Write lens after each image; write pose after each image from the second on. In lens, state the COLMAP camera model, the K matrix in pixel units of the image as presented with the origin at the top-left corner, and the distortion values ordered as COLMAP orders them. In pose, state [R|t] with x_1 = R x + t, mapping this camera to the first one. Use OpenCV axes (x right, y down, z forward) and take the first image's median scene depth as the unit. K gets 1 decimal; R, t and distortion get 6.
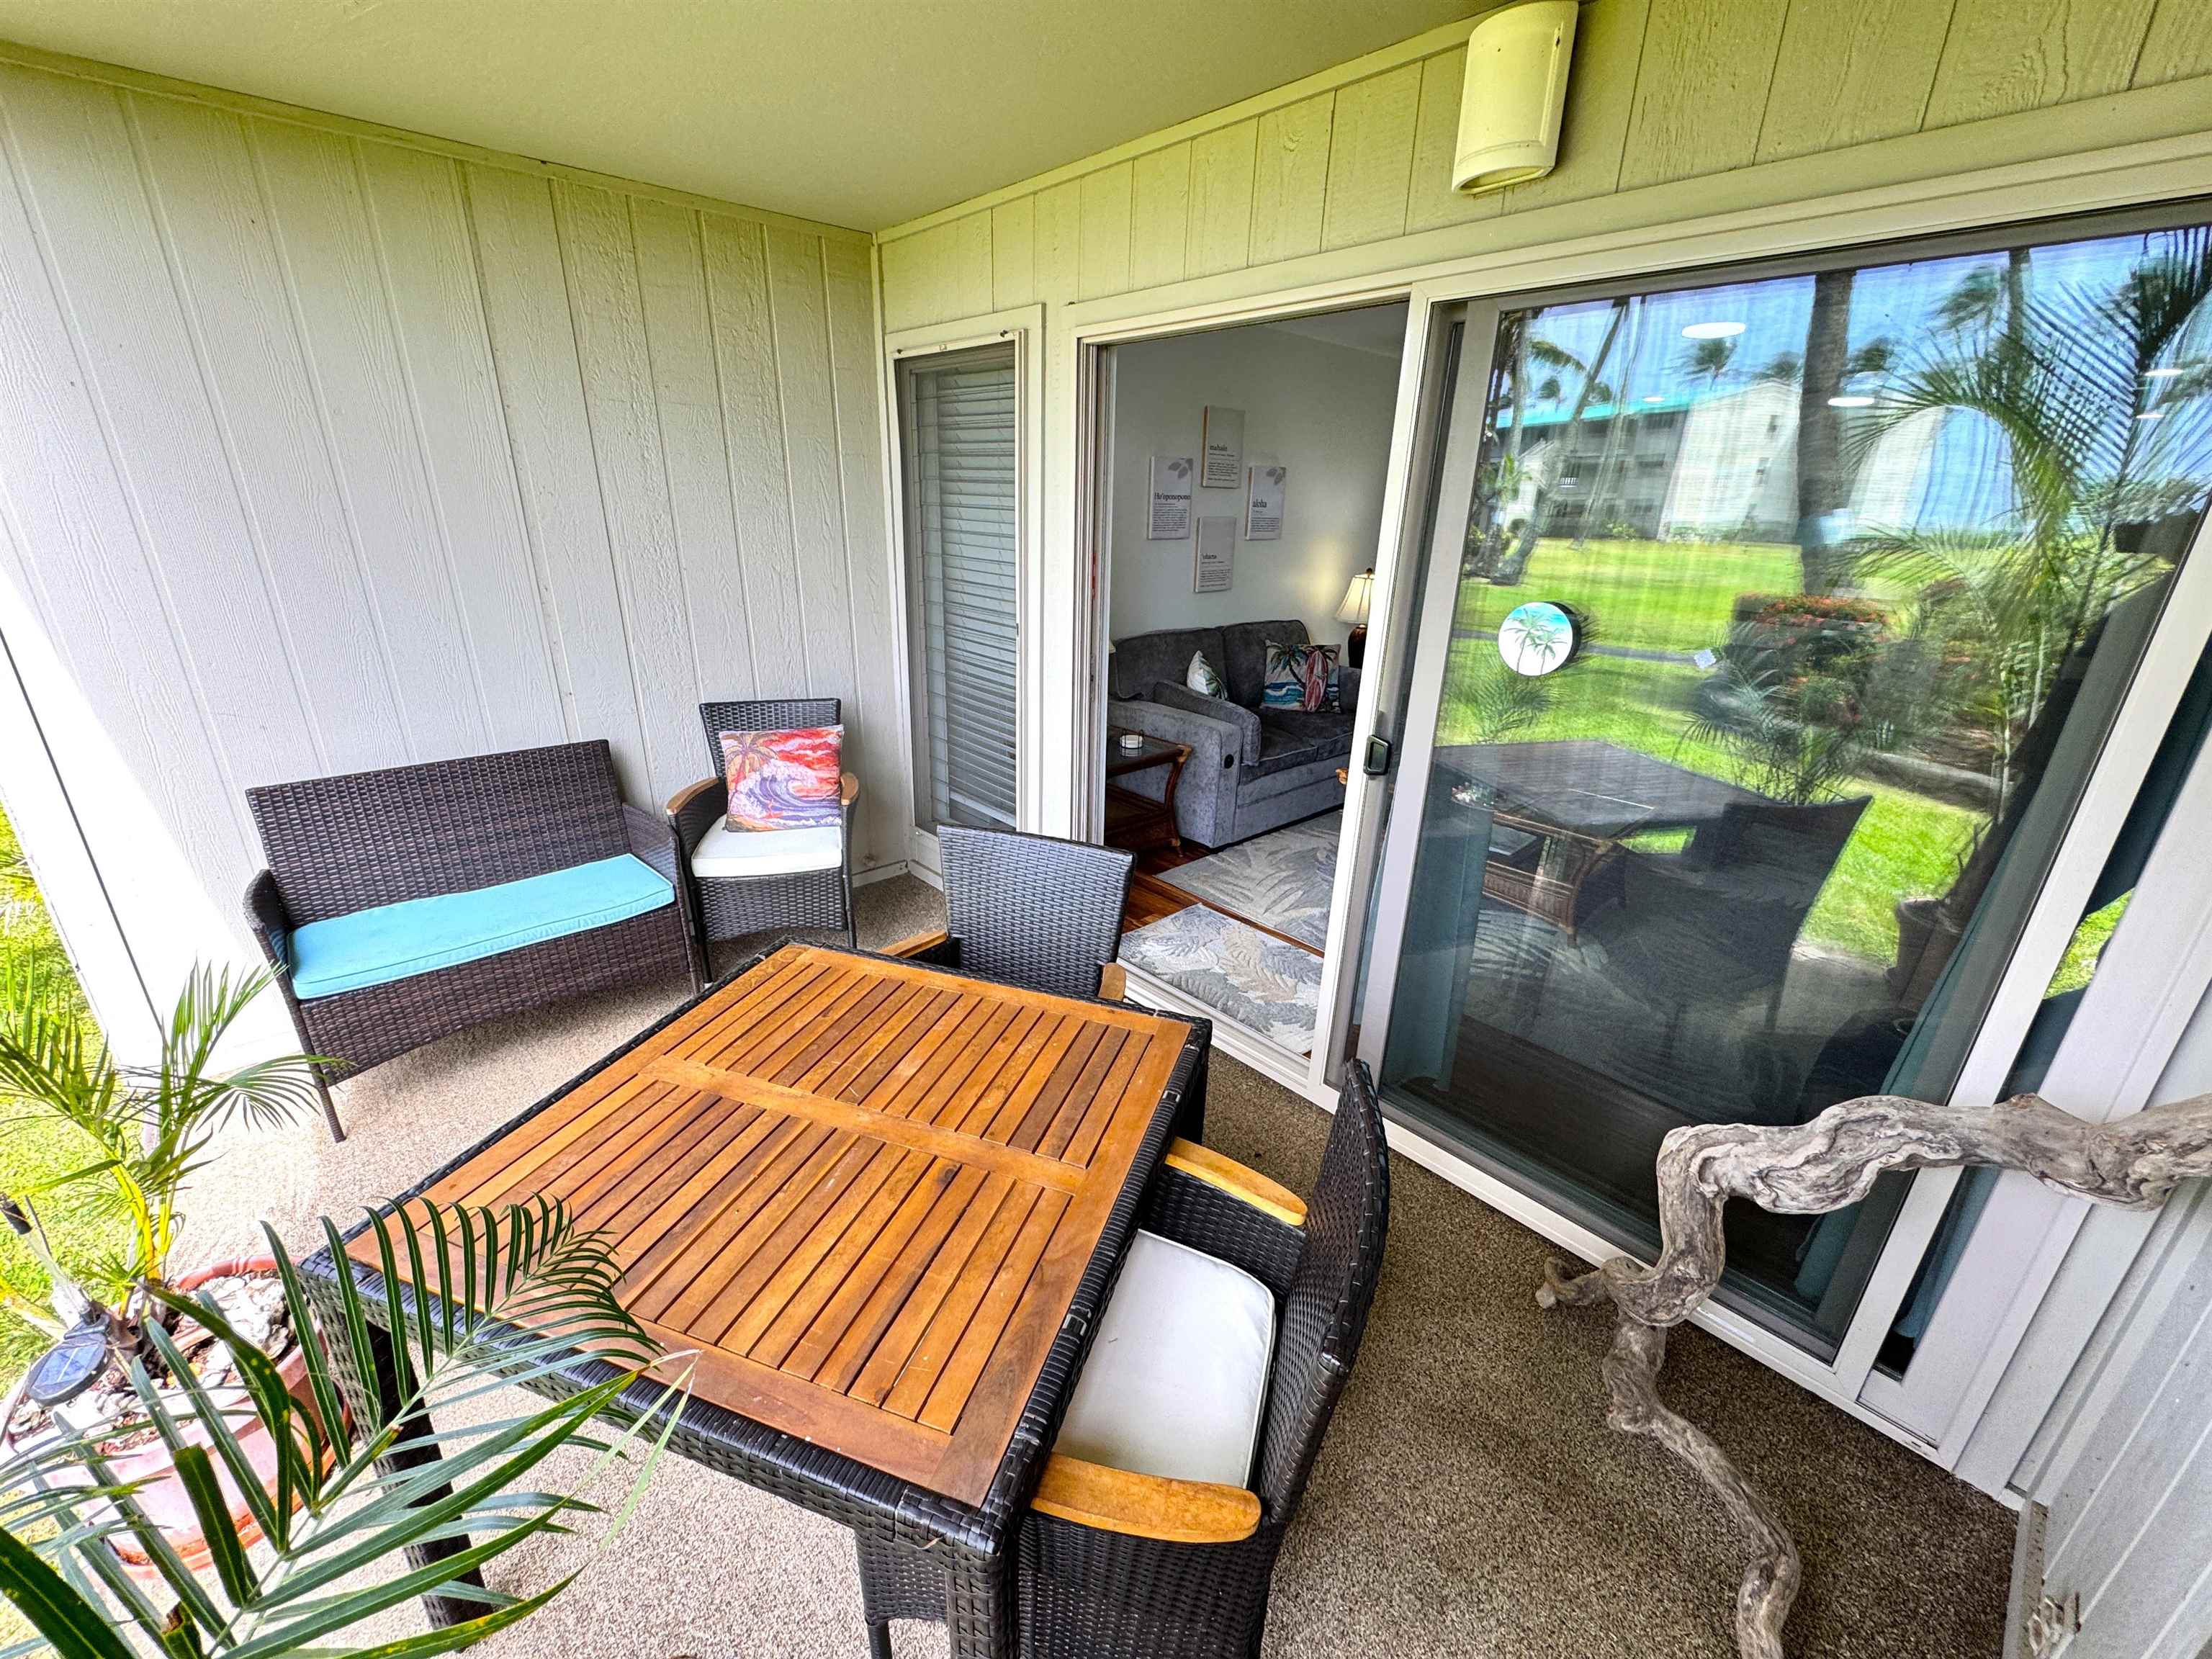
lens RADIAL K [[883.1, 0, 1101.3], [0, 883.1, 832.8], [0, 0, 1]] dist [-0.004059, 0.000486]
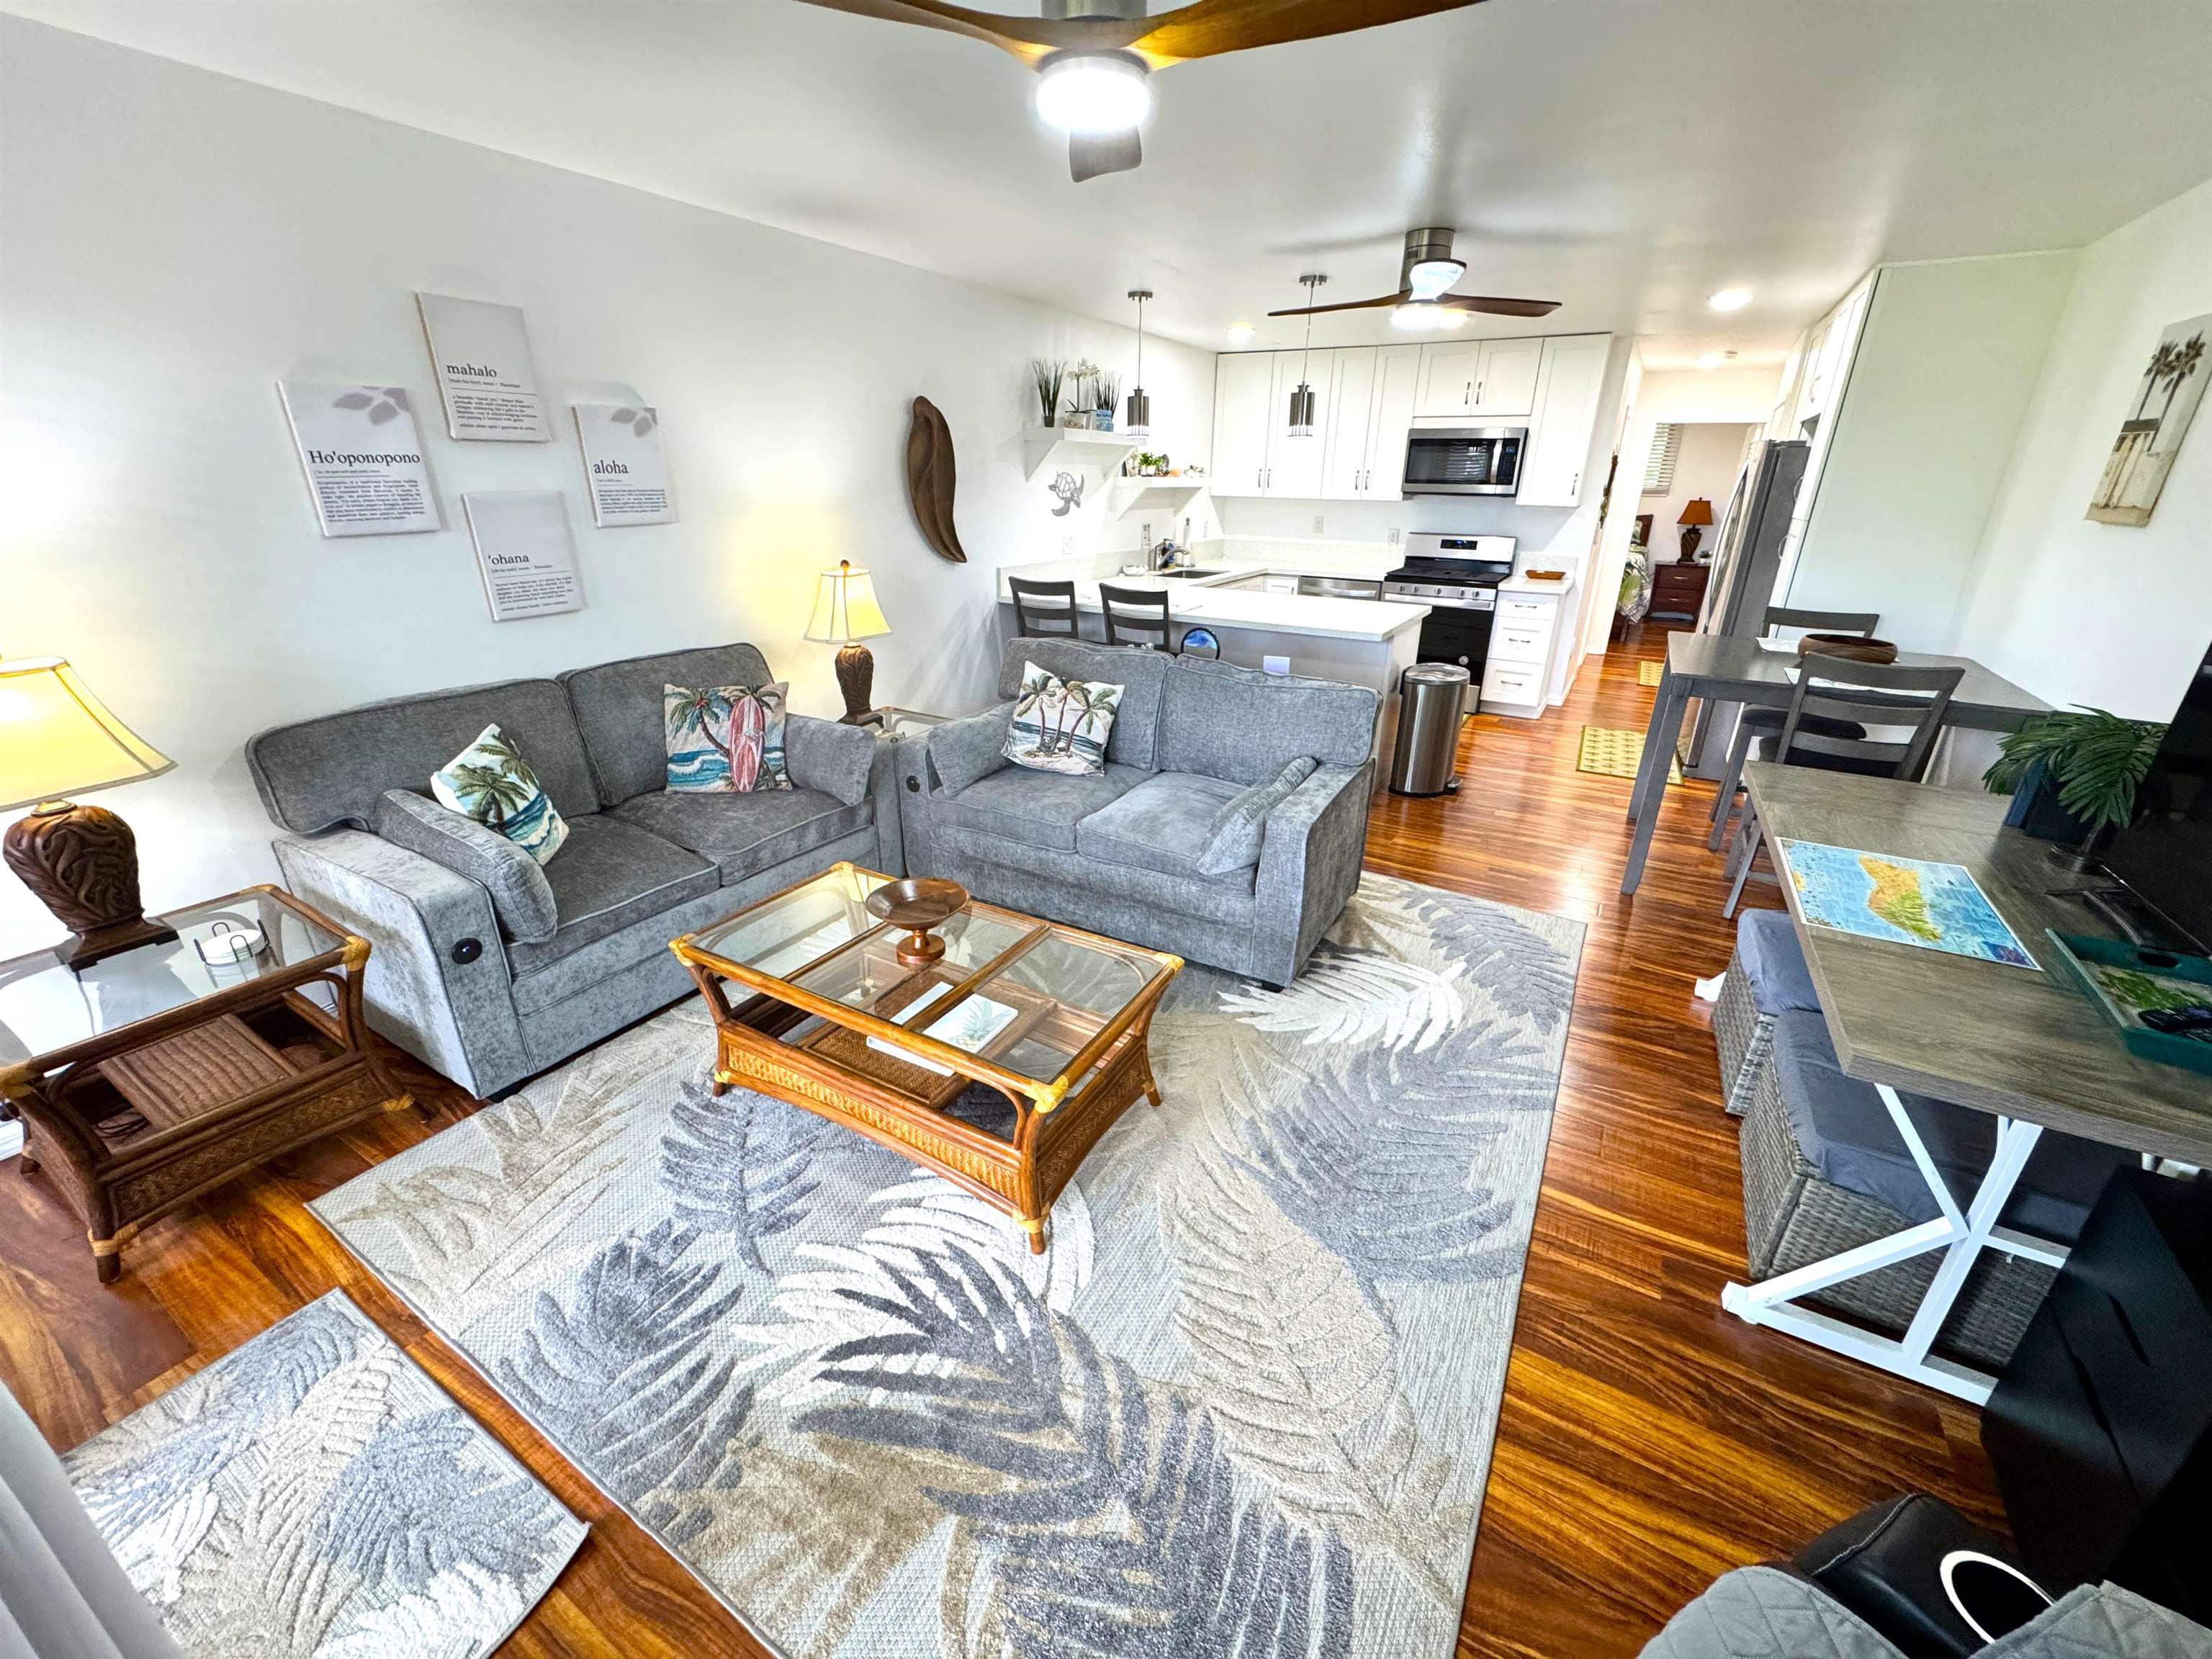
lens RADIAL K [[883.1, 0, 1103.1], [0, 883.1, 828.7], [0, 0, 1]] dist [-0.004059, 0.000486]
pose [[0.958872, -0.121821, 0.256366, 0.321534], [0.113445, 0.992419, 0.047269, -0.112208], [-0.260181, -0.016241, 0.965423, 0.310616]]
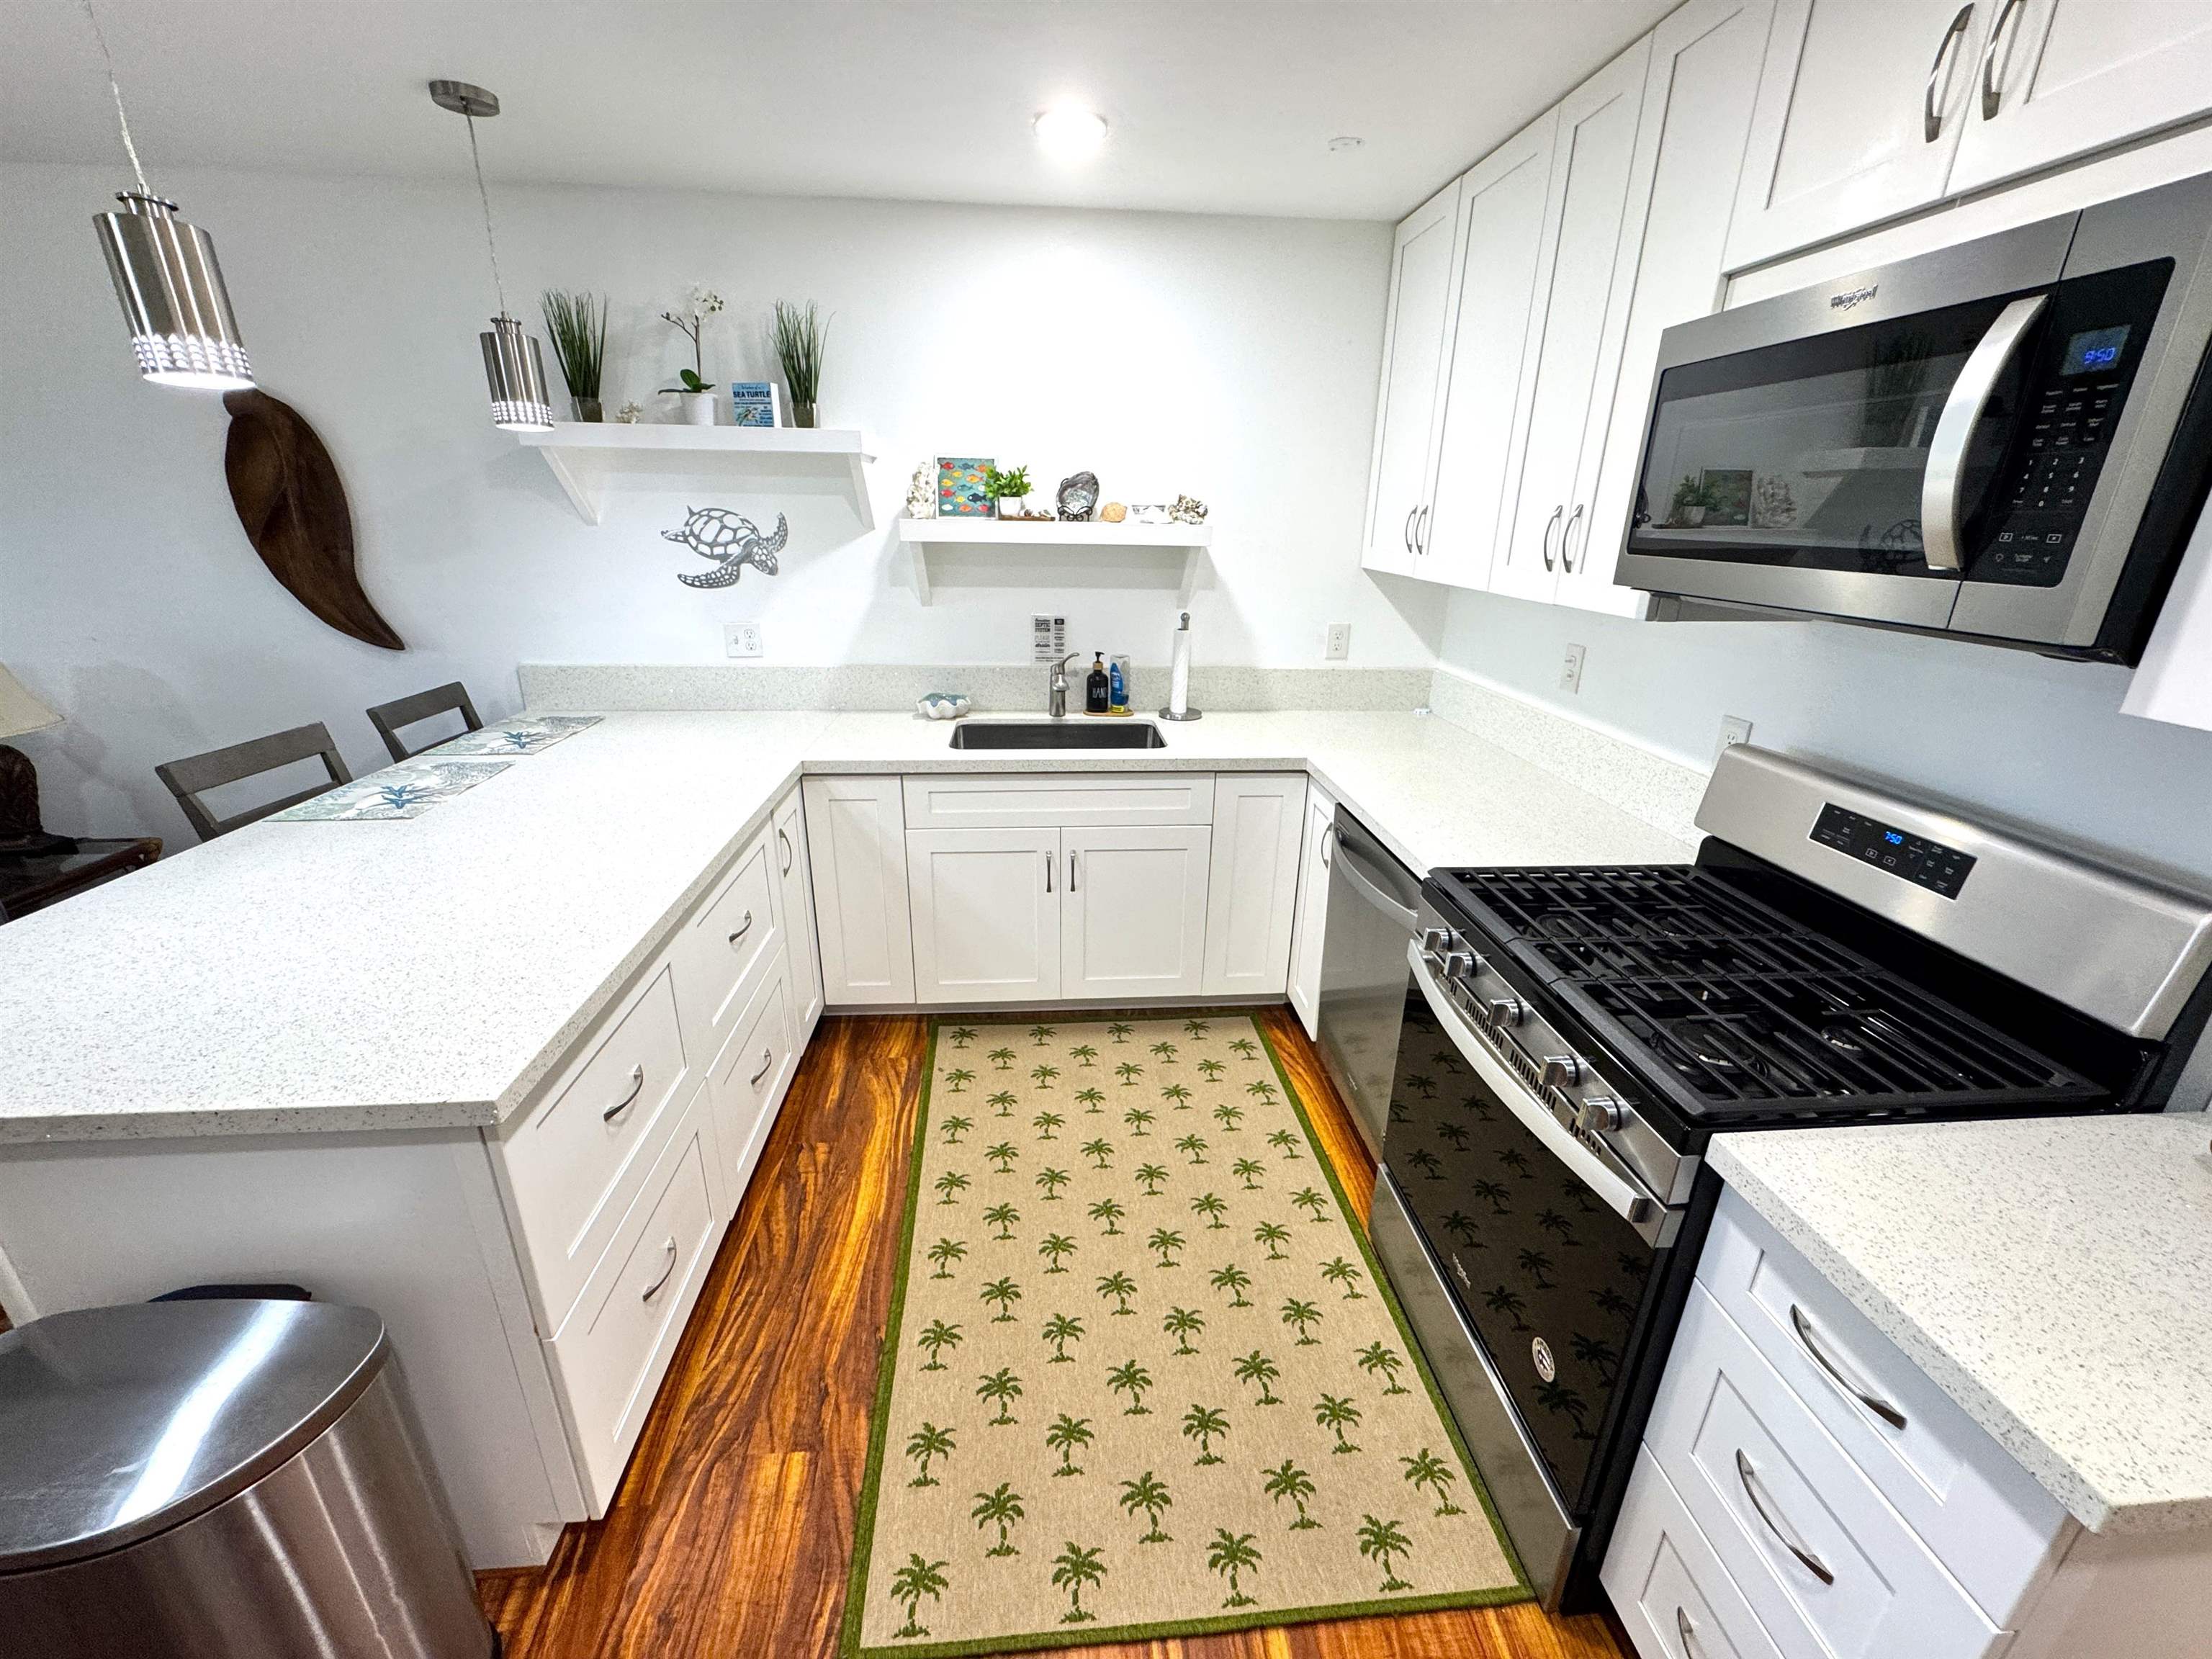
lens RADIAL K [[883.1, 0, 1104.2], [0, 883.1, 826.5], [0, 0, 1]] dist [-0.004059, 0.000486]
pose [[0.783450, 0.196229, -0.589662, 0.975832], [-0.212219, 0.976279, 0.042924, -0.312231], [0.584097, 0.091509, 0.806509, 0.892043]]
